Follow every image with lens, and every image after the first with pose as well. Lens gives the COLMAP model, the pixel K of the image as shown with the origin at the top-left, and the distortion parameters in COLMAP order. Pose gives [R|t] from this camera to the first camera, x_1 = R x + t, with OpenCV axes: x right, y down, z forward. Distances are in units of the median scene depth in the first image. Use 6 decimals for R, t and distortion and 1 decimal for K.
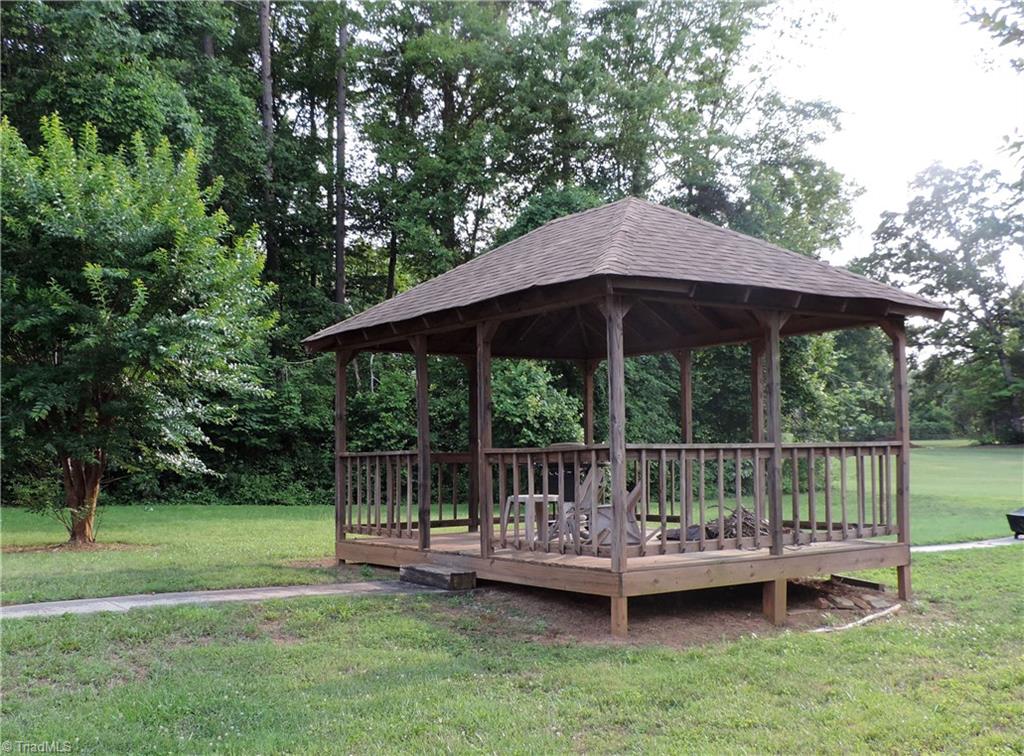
lens RADIAL K [[1110.8, 0, 511.2], [0, 1110.8, 389.8], [0, 0, 1]] dist [0.000000, -0.004883]
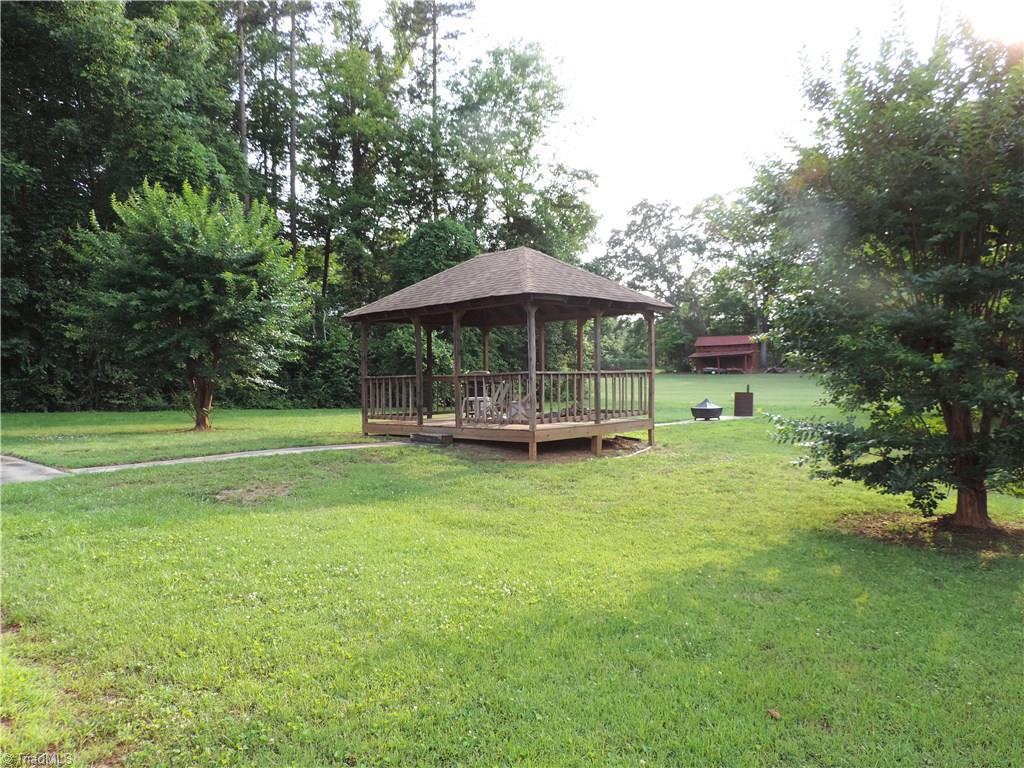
lens RADIAL K [[731.2, 0, 512.0], [0, 731.2, 384.0], [0, 0, 1]] dist [-0.002980, 0.000101]
pose [[0.980772, -0.004133, 0.195114, -0.052172], [-0.008521, 0.997915, 0.063973, -0.004112], [-0.194971, -0.064405, 0.978692, -0.088860]]
